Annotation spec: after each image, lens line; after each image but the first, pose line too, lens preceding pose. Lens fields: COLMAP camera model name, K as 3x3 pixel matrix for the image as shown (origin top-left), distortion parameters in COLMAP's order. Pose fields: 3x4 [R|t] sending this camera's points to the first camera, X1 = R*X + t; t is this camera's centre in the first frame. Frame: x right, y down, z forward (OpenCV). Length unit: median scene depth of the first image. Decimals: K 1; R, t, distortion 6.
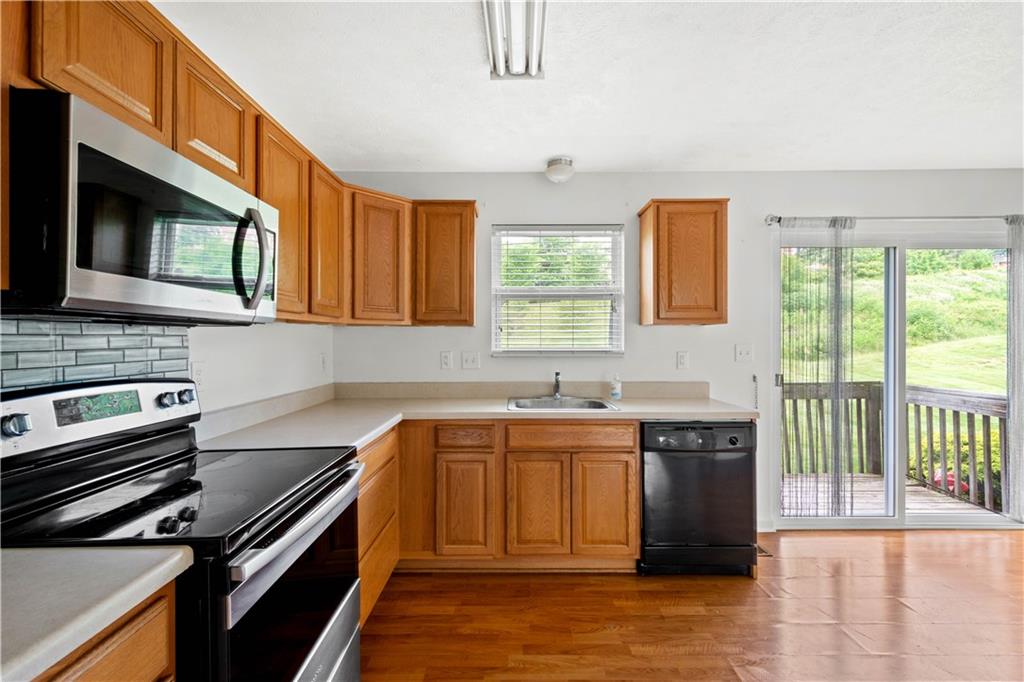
lens RADIAL K [[450.9, 0, 511.1], [0, 450.9, 338.7], [0, 0, 1]] dist [-0.002972, -0.000783]
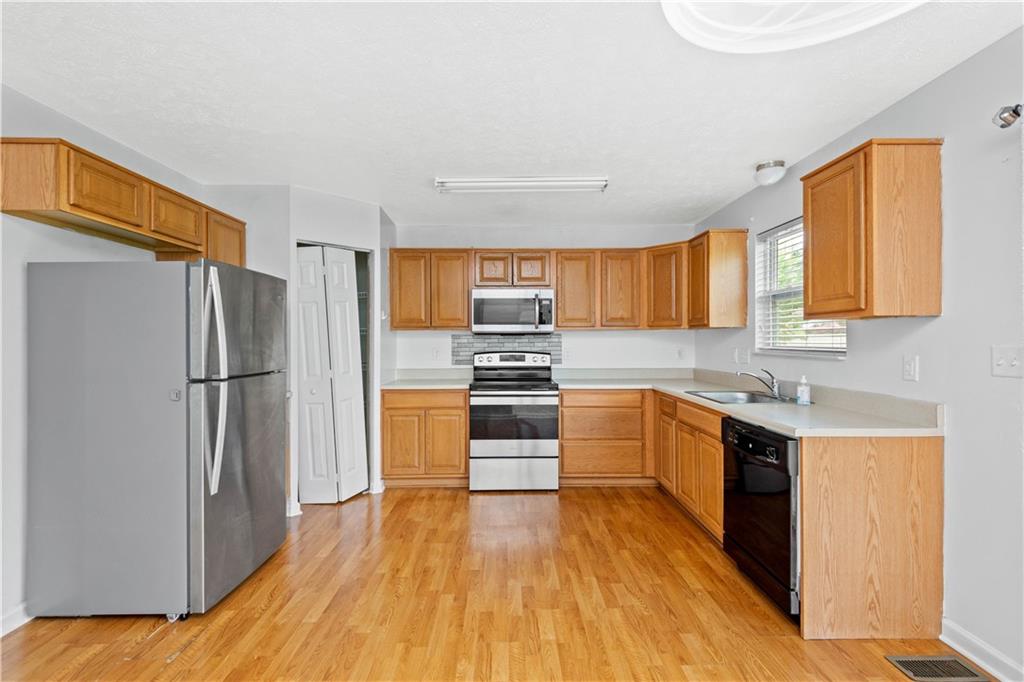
lens RADIAL K [[445.4, 0, 511.5], [0, 445.4, 338.4], [0, 0, 1]] dist [0.004465, -0.000285]
pose [[0.015879, -0.000086, -0.999874, 1.082734], [0.007133, 0.999975, 0.000027, -0.003780], [0.999848, -0.007132, 0.015879, 0.385243]]
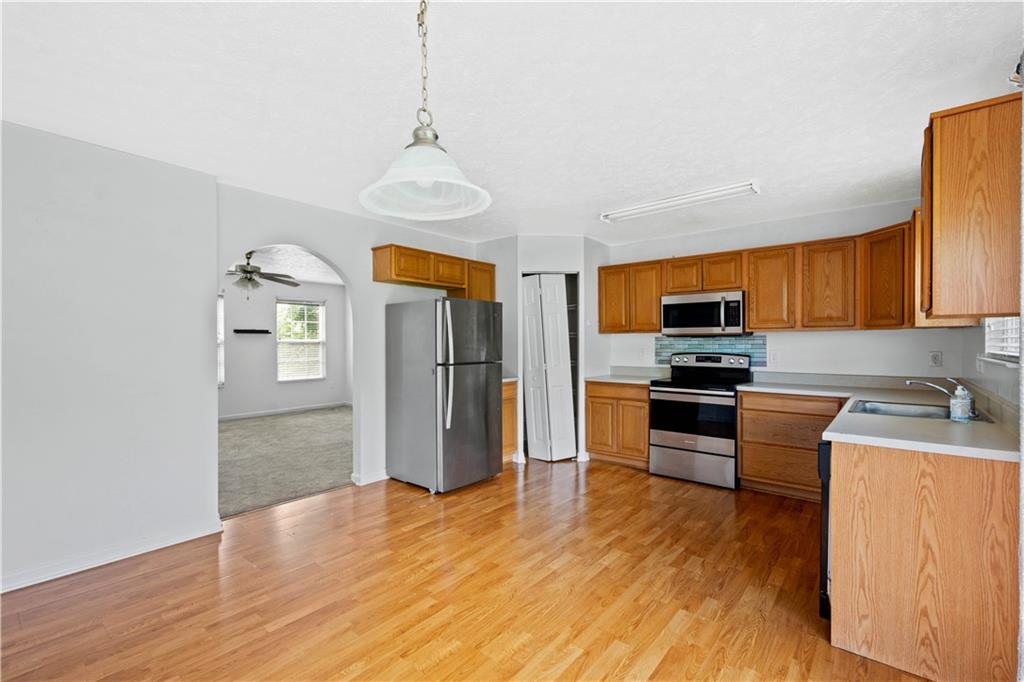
lens RADIAL K [[450.4, 0, 514.9], [0, 450.4, 343.7], [0, 0, 1]] dist [0.025621, -0.011796]
pose [[-0.634719, 0.008084, -0.772701, 1.230626], [0.008140, 0.999960, 0.003775, -0.003057], [0.772700, -0.003893, -0.634759, 0.879610]]
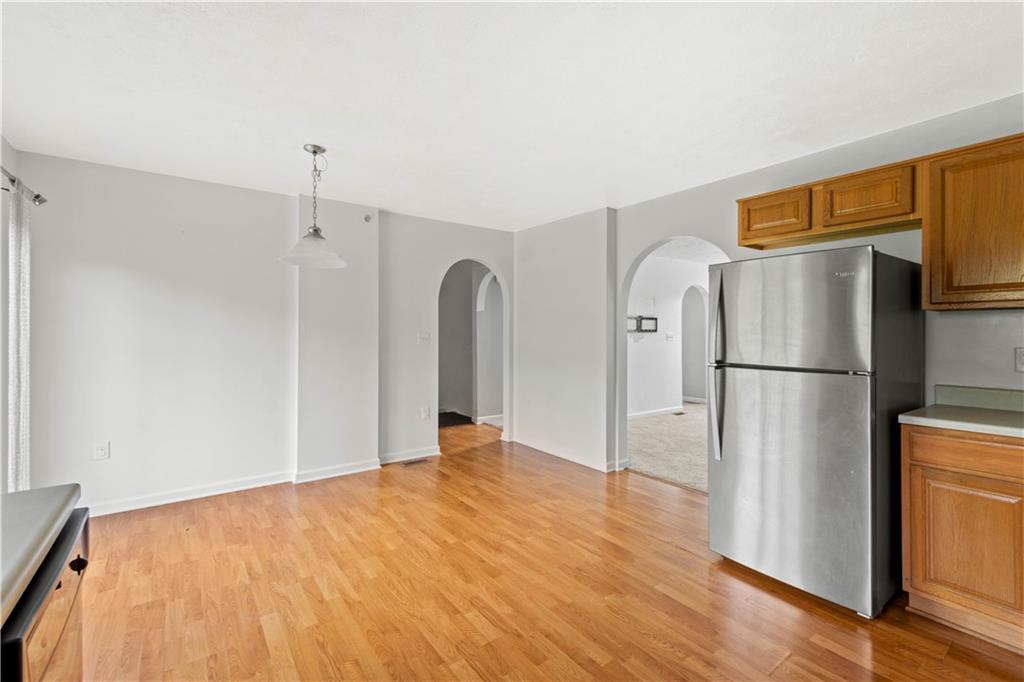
lens RADIAL K [[445.4, 0, 511.5], [0, 445.4, 338.4], [0, 0, 1]] dist [0.004465, -0.000285]
pose [[-0.596618, -0.008898, 0.802476, -0.071290], [-0.001527, 0.999949, 0.009952, 0.003791], [-0.802524, 0.004712, -0.596601, 0.733479]]
